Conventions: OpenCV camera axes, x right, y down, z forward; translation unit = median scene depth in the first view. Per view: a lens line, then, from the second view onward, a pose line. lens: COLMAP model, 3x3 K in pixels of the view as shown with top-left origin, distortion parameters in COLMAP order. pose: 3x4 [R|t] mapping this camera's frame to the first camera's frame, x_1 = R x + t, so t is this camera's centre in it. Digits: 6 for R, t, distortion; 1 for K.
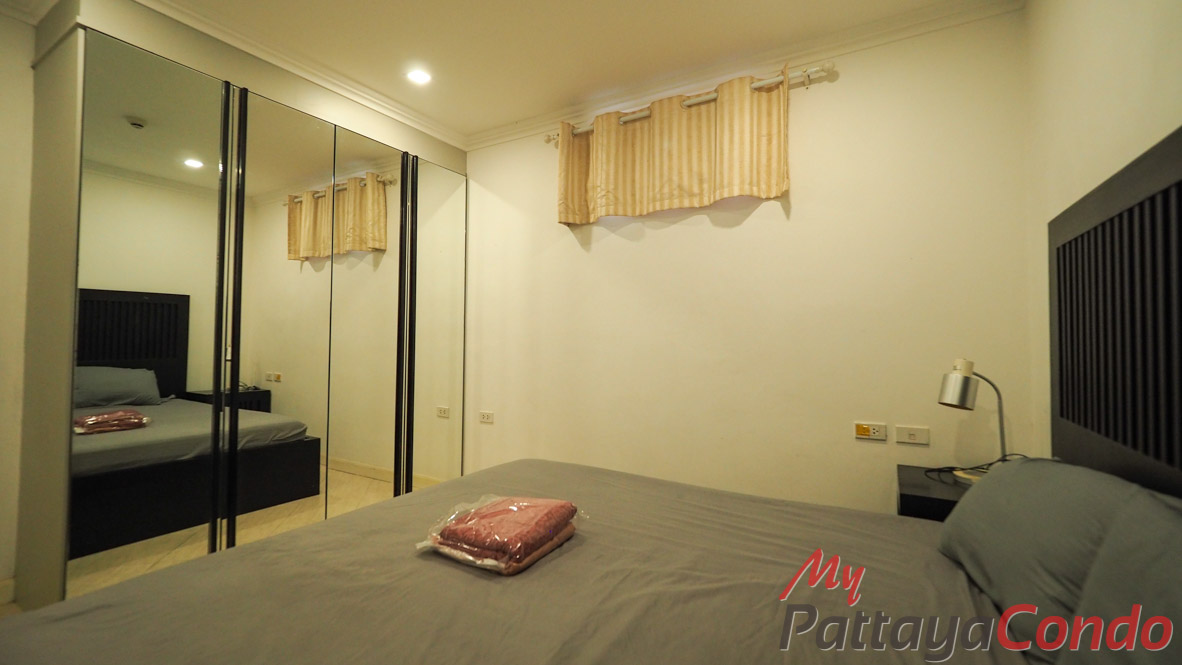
lens RADIAL K [[500.0, 0, 577.9], [0, 500.0, 327.1], [0, 0, 1]] dist [-0.001225, -0.000358]
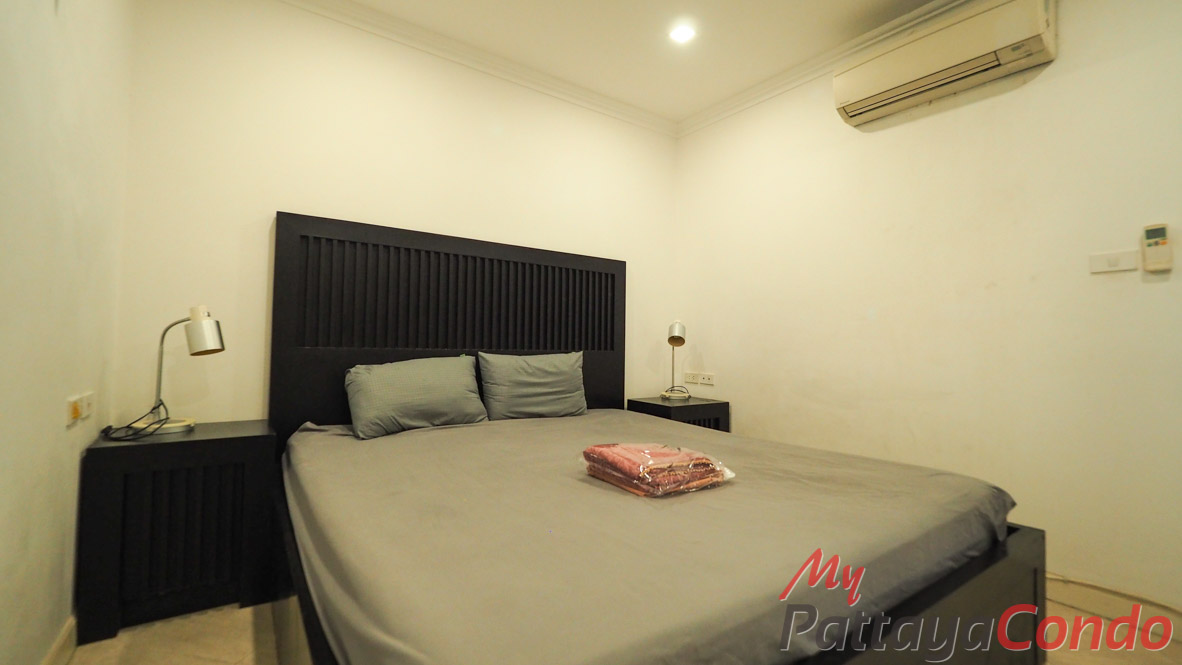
lens RADIAL K [[500.0, 0, 577.9], [0, 500.0, 327.1], [0, 0, 1]] dist [-0.001225, -0.000358]
pose [[-0.918074, -0.018868, 0.395960, -0.228371], [-0.043039, 0.997706, -0.052249, 0.088762], [-0.394066, -0.065010, -0.916780, 1.128651]]
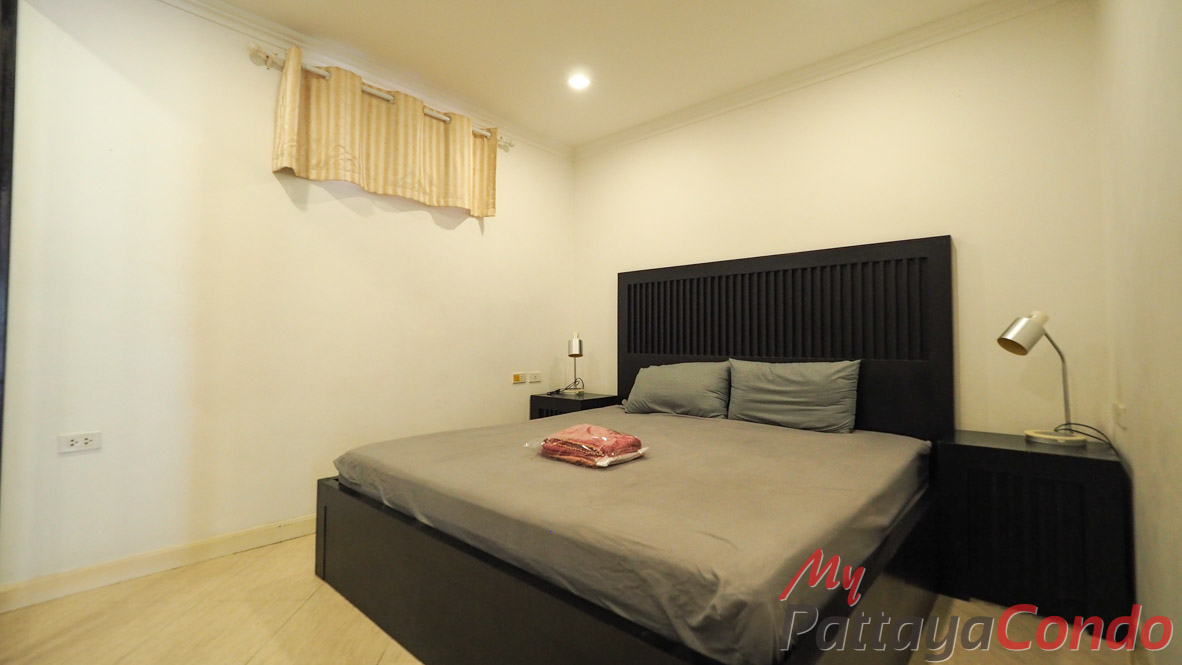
lens RADIAL K [[500.0, 0, 577.9], [0, 500.0, 327.1], [0, 0, 1]] dist [-0.001225, -0.000358]
pose [[0.183633, 0.020423, 0.982783, -0.828152], [-0.030192, 0.999430, -0.015128, 0.051208], [-0.982531, -0.026894, 0.184145, 0.434489]]
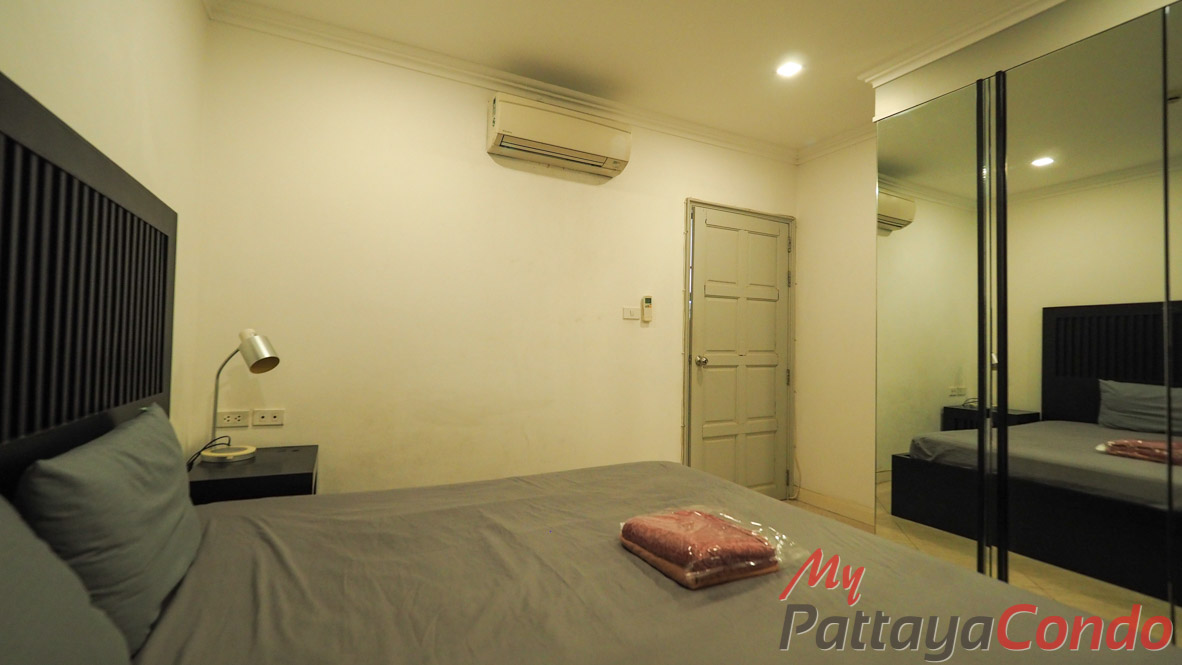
lens RADIAL K [[494.6, 0, 564.3], [0, 494.6, 333.0], [0, 0, 1]] dist [0.000086, -0.000066]
pose [[-0.524848, -0.041720, -0.850173, 0.424463], [-0.005886, 0.998952, -0.045387, 0.032428], [0.851176, -0.018817, -0.524544, 0.694691]]
